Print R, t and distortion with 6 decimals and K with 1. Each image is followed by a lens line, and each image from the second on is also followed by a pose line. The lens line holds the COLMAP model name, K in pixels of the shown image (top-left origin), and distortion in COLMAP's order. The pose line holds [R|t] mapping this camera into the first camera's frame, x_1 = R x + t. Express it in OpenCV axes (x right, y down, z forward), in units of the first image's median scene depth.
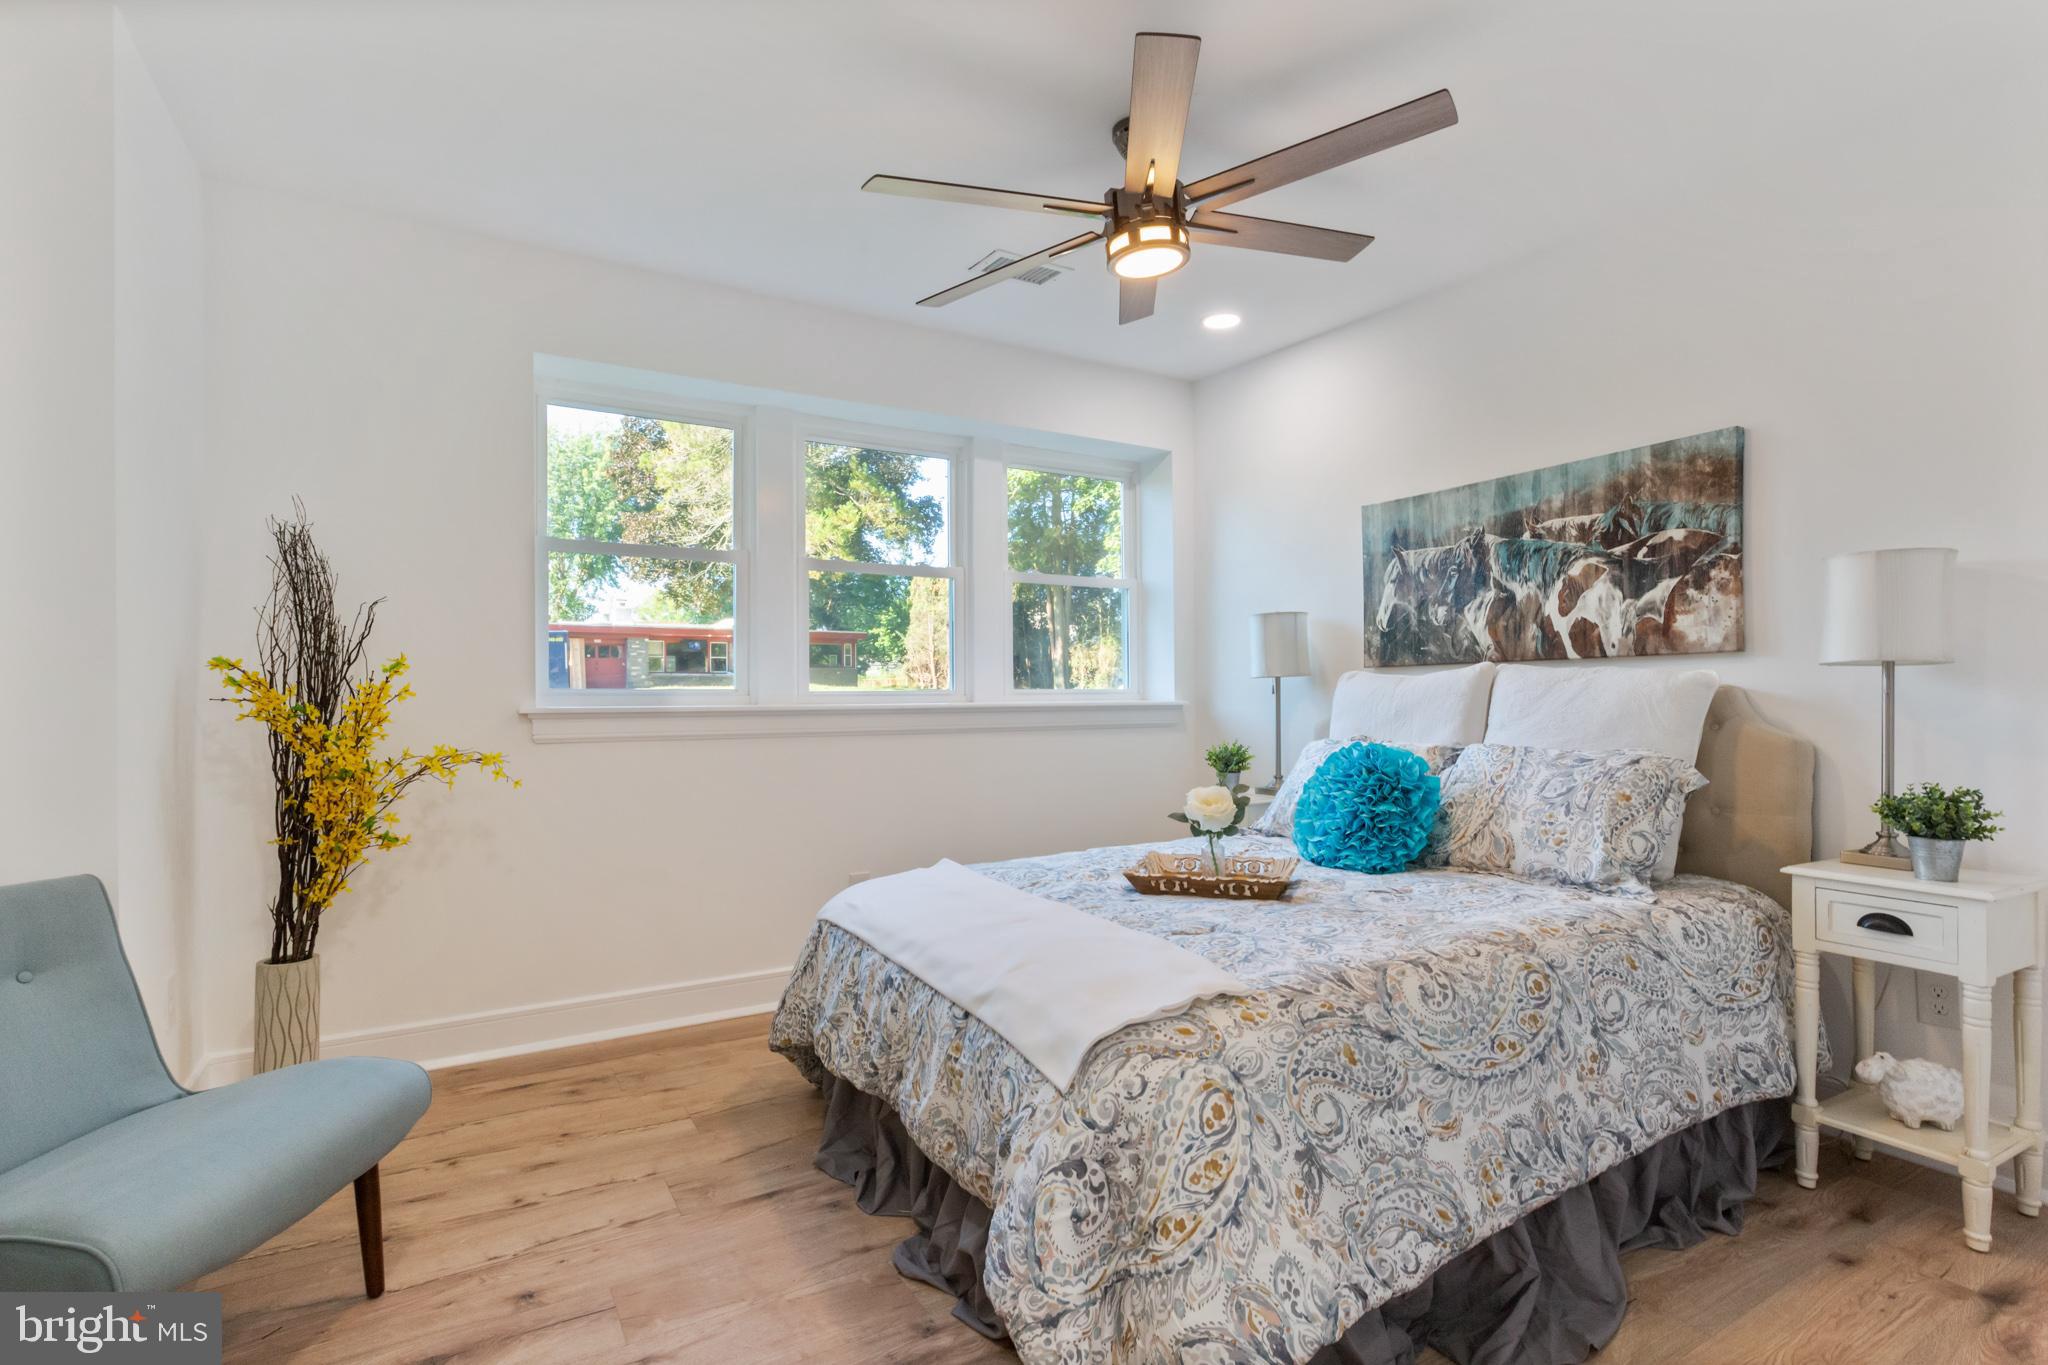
lens RADIAL K [[972.7, 0, 1024.0], [0, 972.7, 682.5], [0, 0, 1]] dist [0.002018, 0.000109]
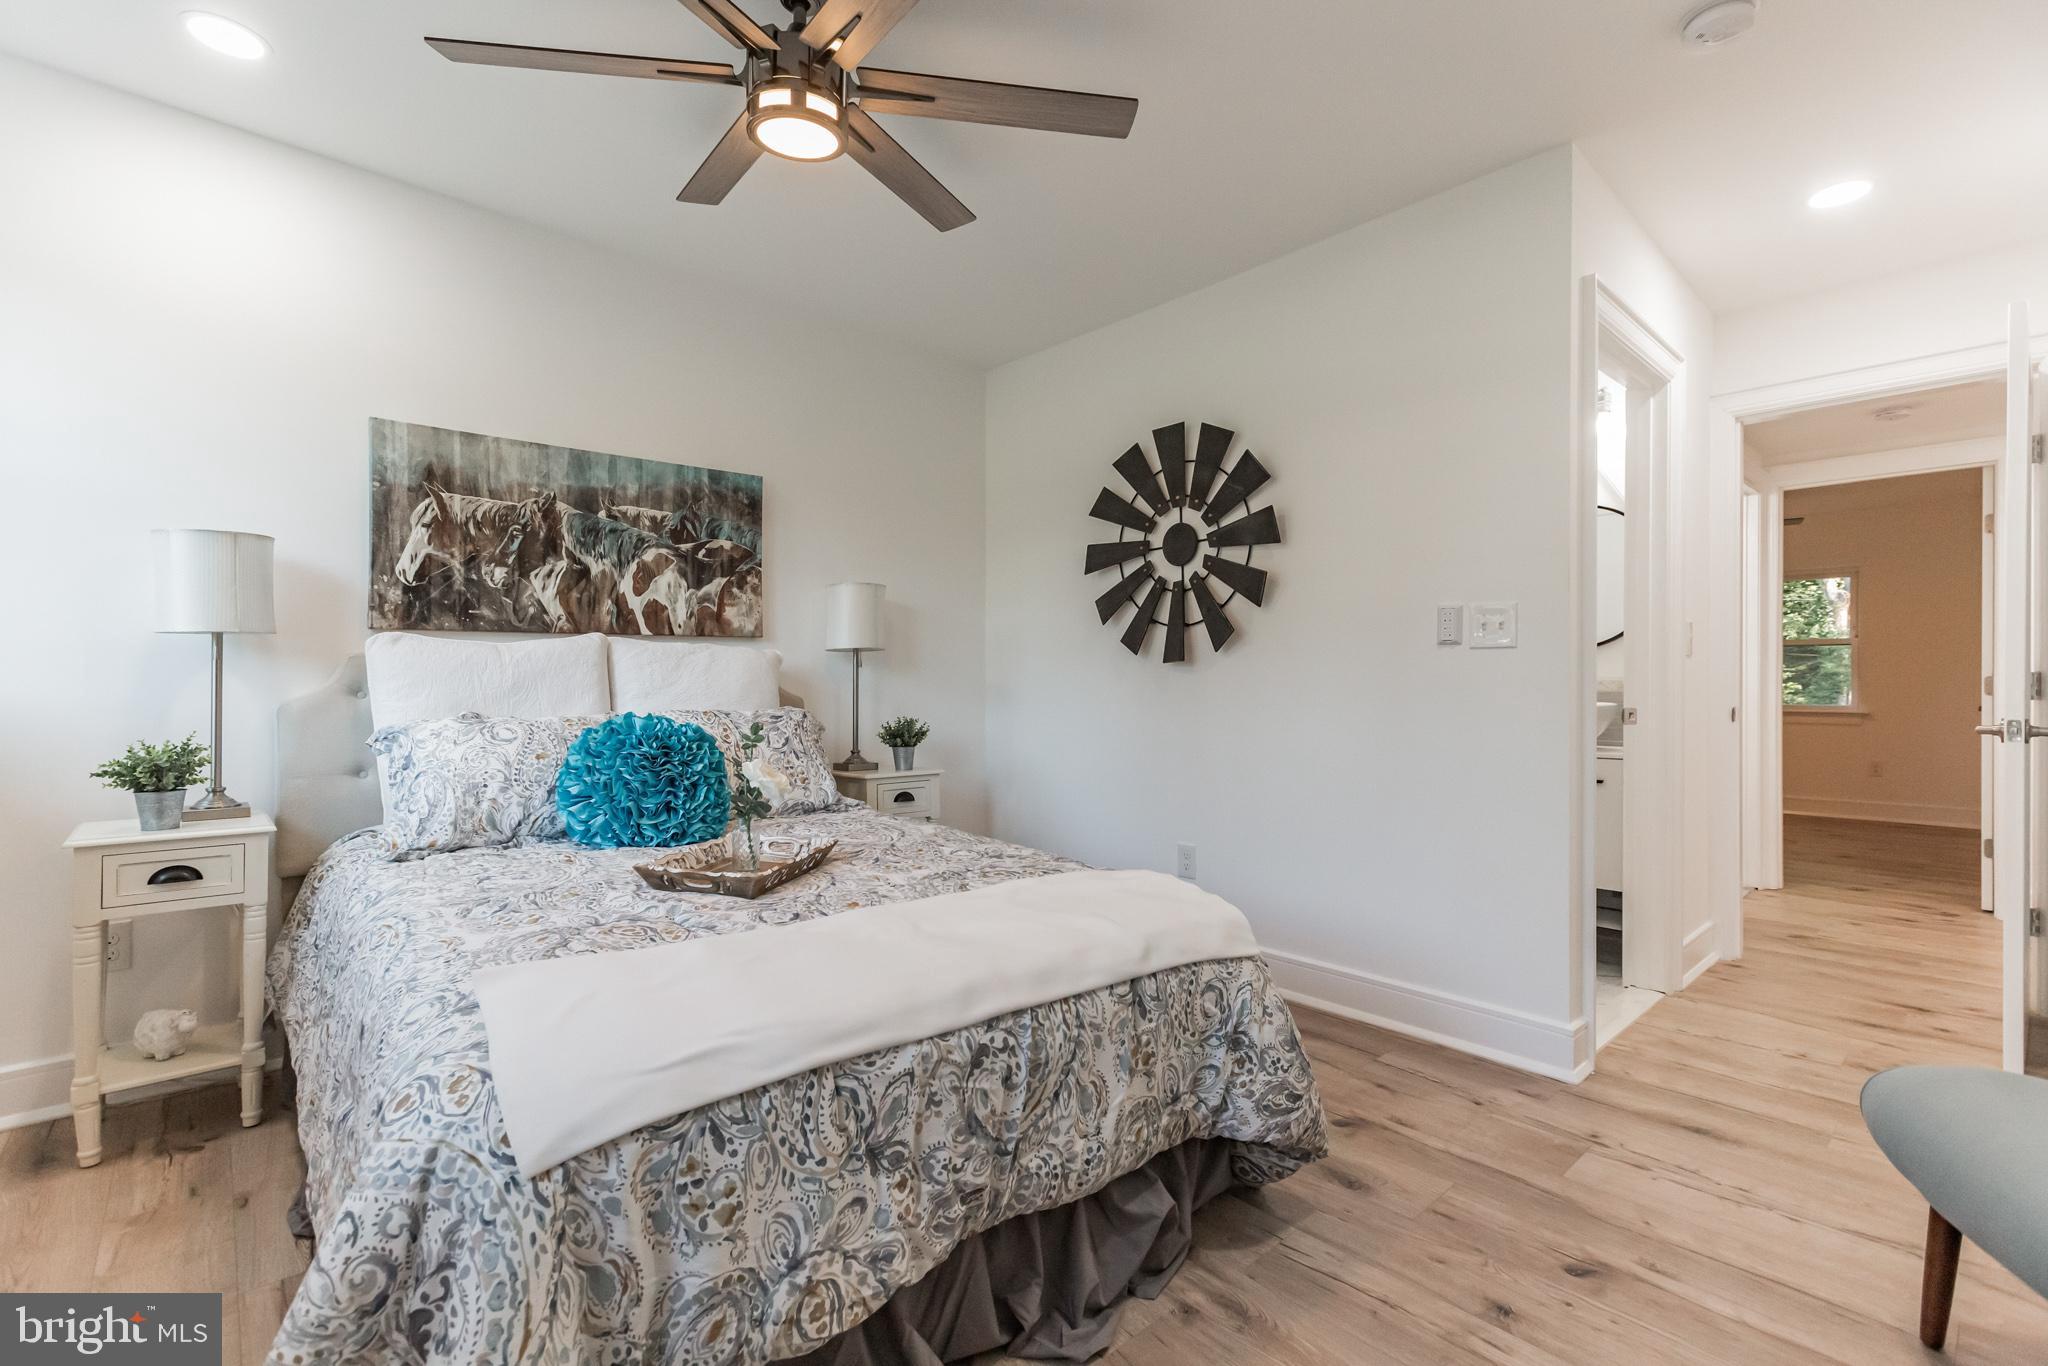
lens RADIAL K [[917.4, 0, 1011.0], [0, 917.4, 689.6], [0, 0, 1]] dist [0.002065, 0.000001]
pose [[-0.177736, -0.004438, 0.984068, -0.558787], [-0.010028, 0.999946, 0.002699, 0.032030], [-0.984027, -0.009389, -0.177771, 0.778836]]
